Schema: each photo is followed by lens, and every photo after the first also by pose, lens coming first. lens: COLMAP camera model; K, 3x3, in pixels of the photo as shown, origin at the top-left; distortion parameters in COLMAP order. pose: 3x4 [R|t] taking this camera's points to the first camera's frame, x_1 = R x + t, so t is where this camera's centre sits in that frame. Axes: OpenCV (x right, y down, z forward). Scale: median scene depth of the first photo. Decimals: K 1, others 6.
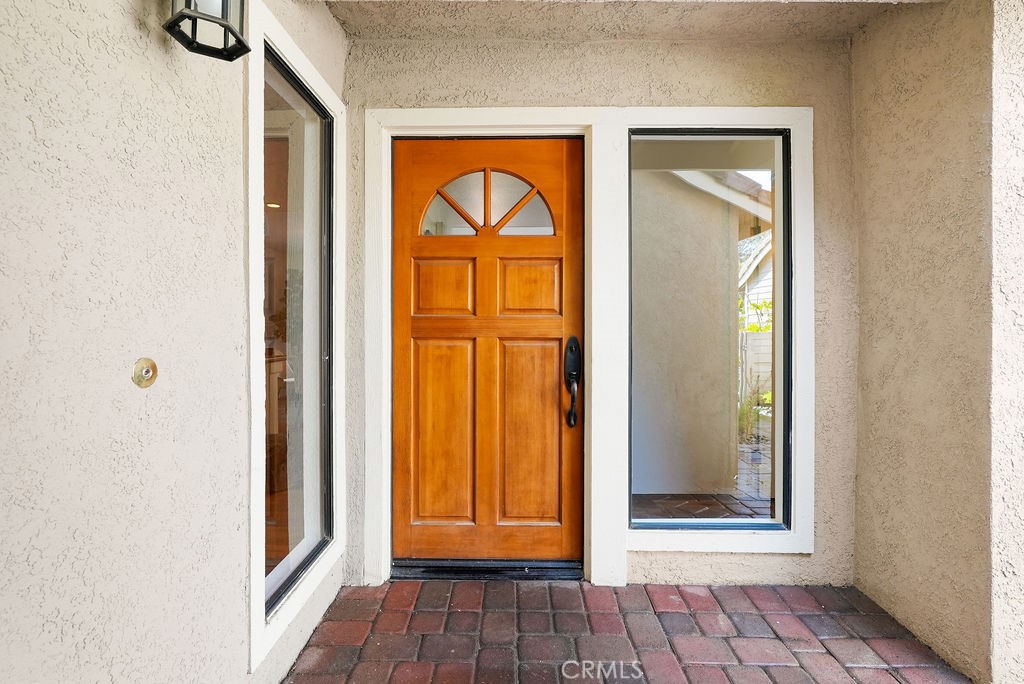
lens RADIAL K [[463.2, 0, 511.0], [0, 463.2, 330.9], [0, 0, 1]] dist [-0.003430, 0.000136]
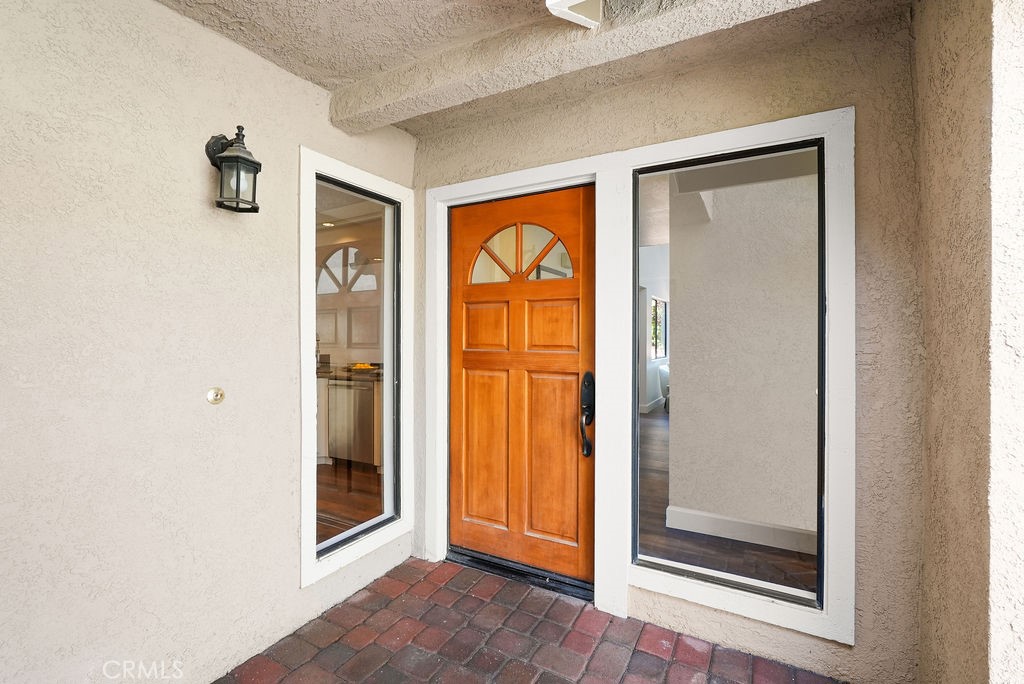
lens RADIAL K [[465.3, 0, 512.0], [0, 465.3, 342.0], [0, 0, 1]] dist [0.000080, 0.000328]
pose [[0.878391, 0.006718, -0.477896, 0.489670], [-0.005123, 0.999976, 0.004641, -0.060419], [0.477916, -0.001628, 0.878404, -0.022230]]
